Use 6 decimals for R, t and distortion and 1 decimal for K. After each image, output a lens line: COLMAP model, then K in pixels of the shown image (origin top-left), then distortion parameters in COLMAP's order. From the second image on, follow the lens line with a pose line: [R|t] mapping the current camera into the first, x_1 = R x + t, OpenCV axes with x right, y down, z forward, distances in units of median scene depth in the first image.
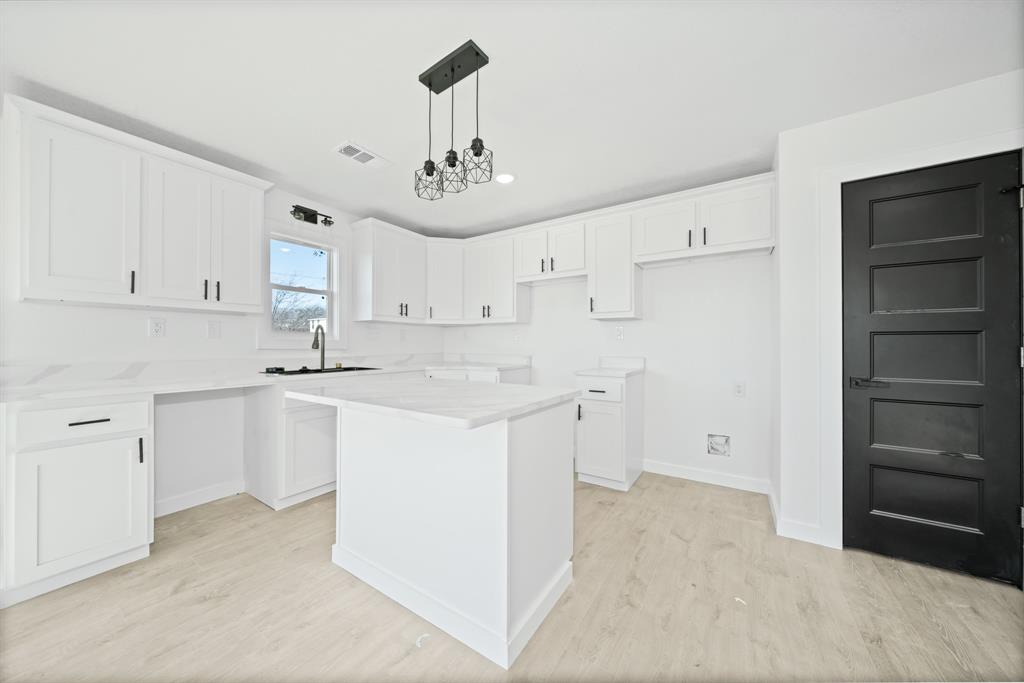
lens RADIAL K [[337.7, 0, 504.0], [0, 337.7, 348.1], [0, 0, 1]] dist [-0.019437, -0.000080]
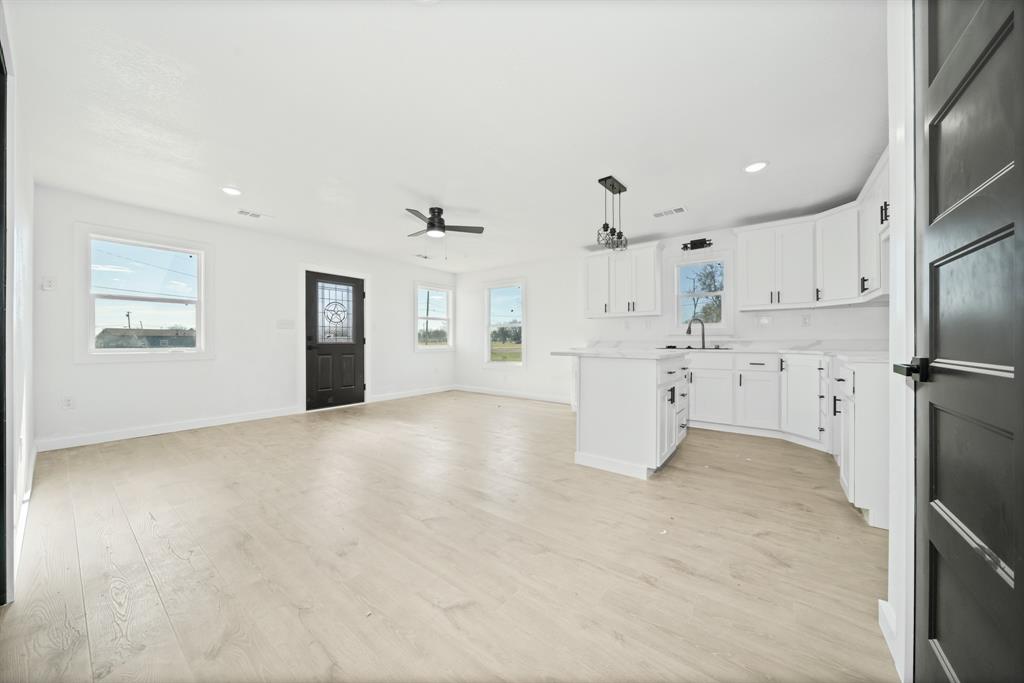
lens RADIAL K [[337.7, 0, 505.9], [0, 337.7, 342.6], [0, 0, 1]] dist [-0.019437, -0.000080]
pose [[-0.039524, -0.001828, -0.999217, 1.032043], [-0.012044, 0.999927, -0.001353, 0.052596], [0.999146, 0.011981, -0.039543, 0.255078]]
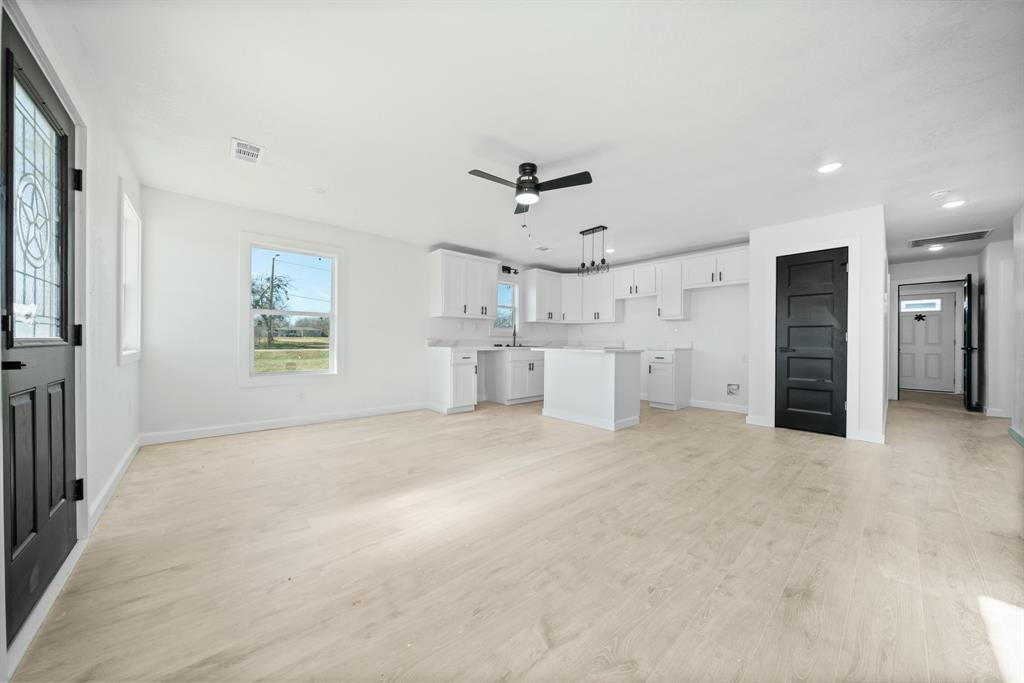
lens RADIAL K [[337.7, 0, 501.5], [0, 337.7, 343.4], [0, 0, 1]] dist [-0.019437, -0.000080]
pose [[0.962934, 0.007743, -0.269626, -0.072441], [-0.009151, 0.999950, -0.003968, 0.058410], [0.269582, 0.006288, 0.962957, -1.051743]]
